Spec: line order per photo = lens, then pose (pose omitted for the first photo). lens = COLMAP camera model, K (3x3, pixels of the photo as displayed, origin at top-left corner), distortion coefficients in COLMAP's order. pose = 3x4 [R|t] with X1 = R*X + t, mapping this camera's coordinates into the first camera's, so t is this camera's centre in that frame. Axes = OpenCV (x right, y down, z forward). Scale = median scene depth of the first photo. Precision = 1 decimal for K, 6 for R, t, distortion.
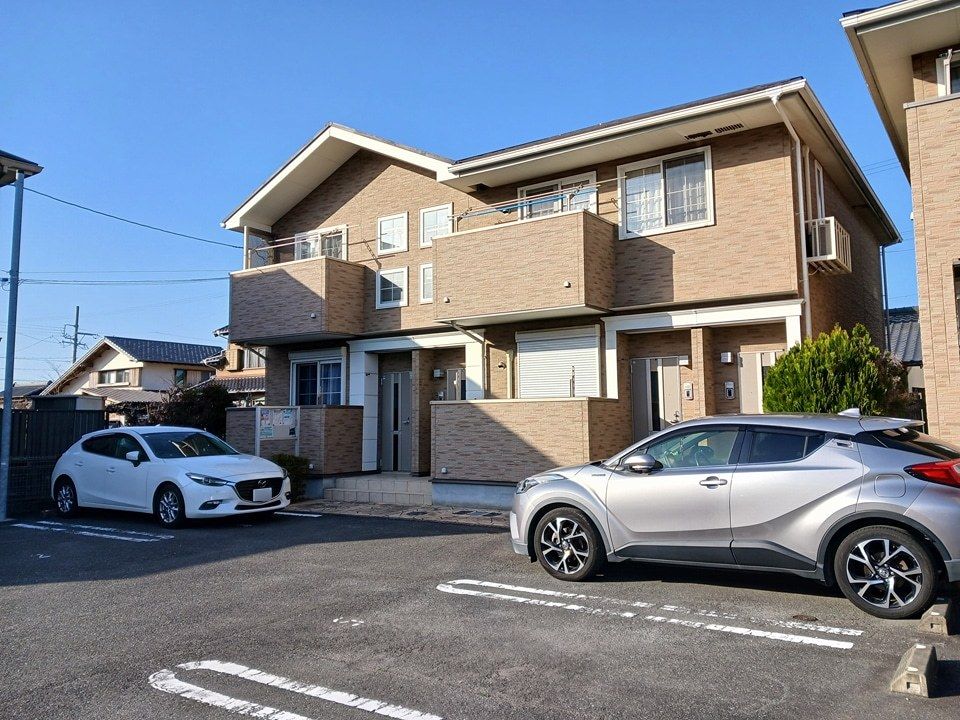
lens RADIAL K [[754.2, 0, 489.7], [0, 754.2, 344.2], [0, 0, 1]] dist [0.072018, -0.103218]
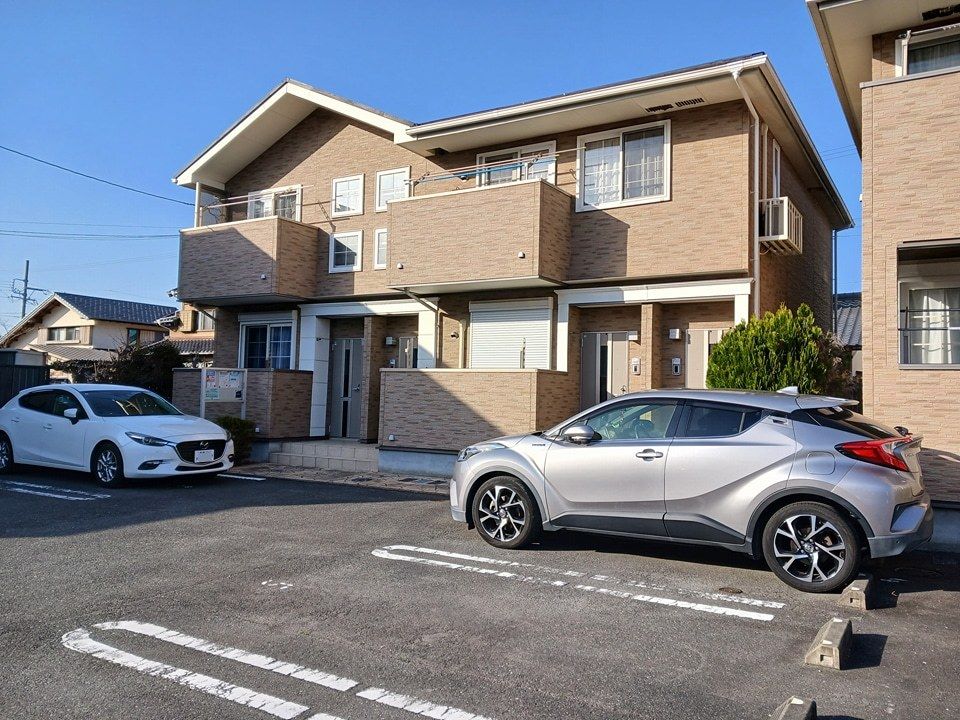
lens RADIAL K [[749.0, 0, 486.7], [0, 749.0, 356.1], [0, 0, 1]] dist [0.085605, -0.133031]
pose [[0.998259, 0.034243, 0.048028, 0.014581], [-0.036723, 0.997986, 0.051732, 0.004008], [-0.046159, -0.053405, 0.997505, 0.012295]]
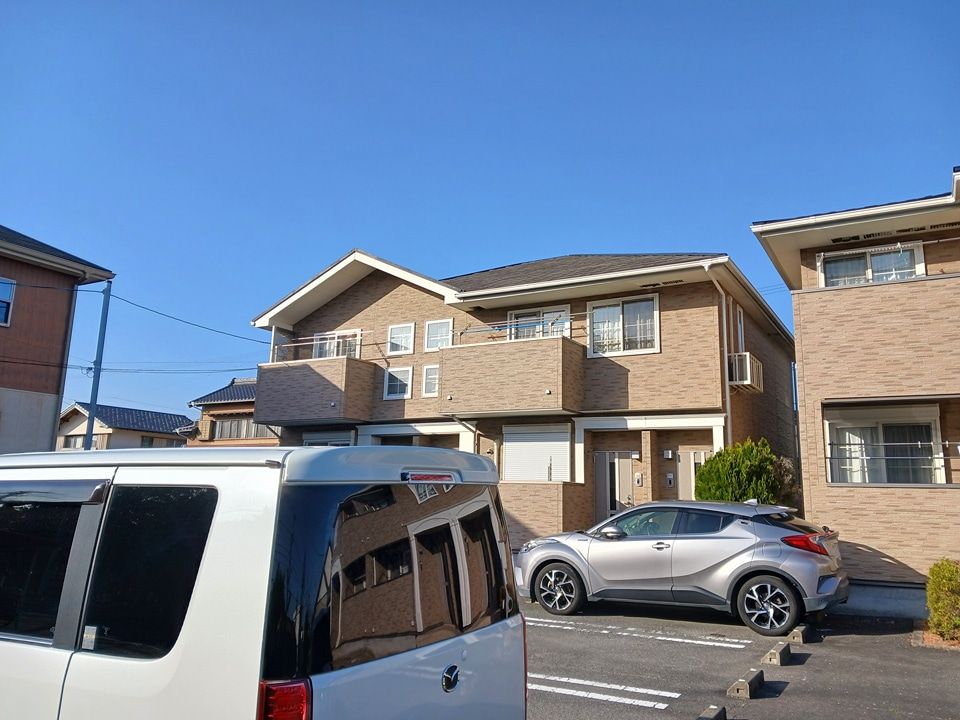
lens RADIAL K [[740.6, 0, 481.9], [0, 740.6, 349.3], [0, 0, 1]] dist [0.176939, -0.394710]
pose [[0.997286, 0.043771, 0.059203, -0.089585], [-0.038077, 0.994834, -0.094099, -0.028259], [-0.063016, 0.091590, 0.993801, -0.268869]]
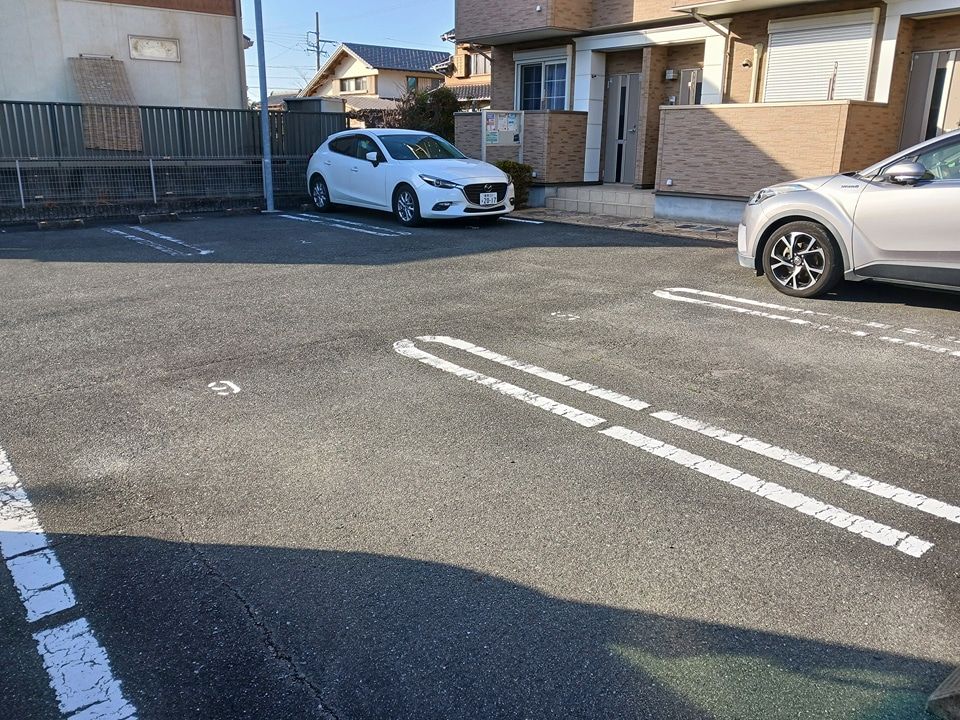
lens RADIAL K [[751.1, 0, 485.0], [0, 751.1, 348.0], [0, 0, 1]] dist [0.069916, -0.100554]
pose [[0.956577, 0.095679, -0.275330, -0.000569], [0.011813, 0.931089, 0.364601, 0.012506], [0.291242, -0.352021, 0.889528, 0.012917]]
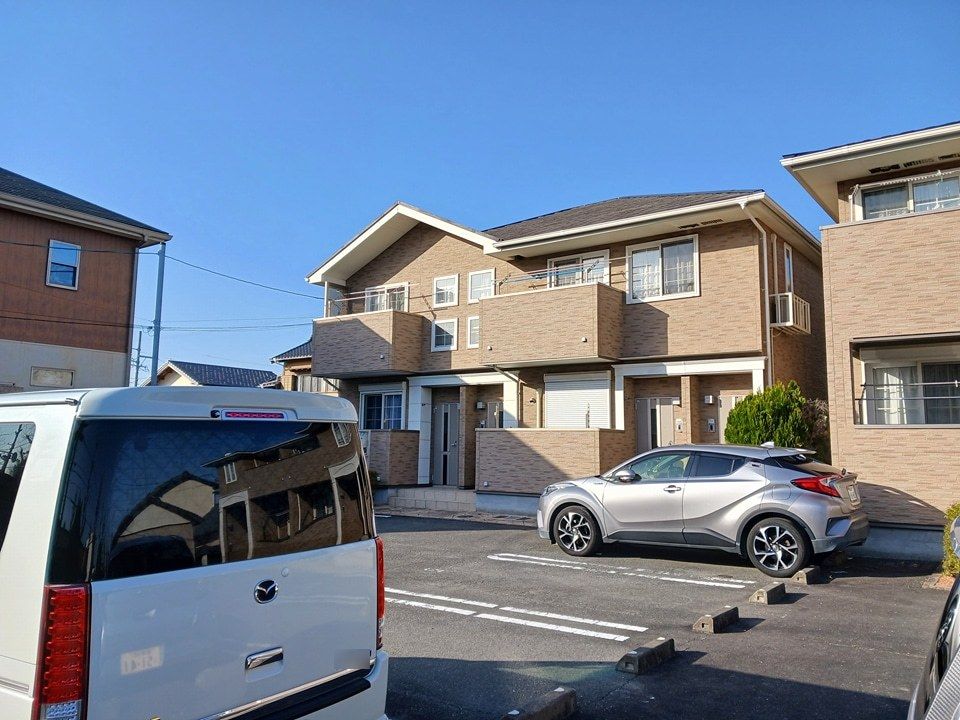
lens RADIAL K [[747.3, 0, 485.2], [0, 747.3, 336.9], [0, 0, 1]] dist [0.115438, -0.223745]
pose [[0.998711, 0.015176, -0.048437, -0.004670], [-0.017247, 0.998942, -0.042635, -0.026727], [0.047739, 0.043415, 0.997916, -0.285305]]
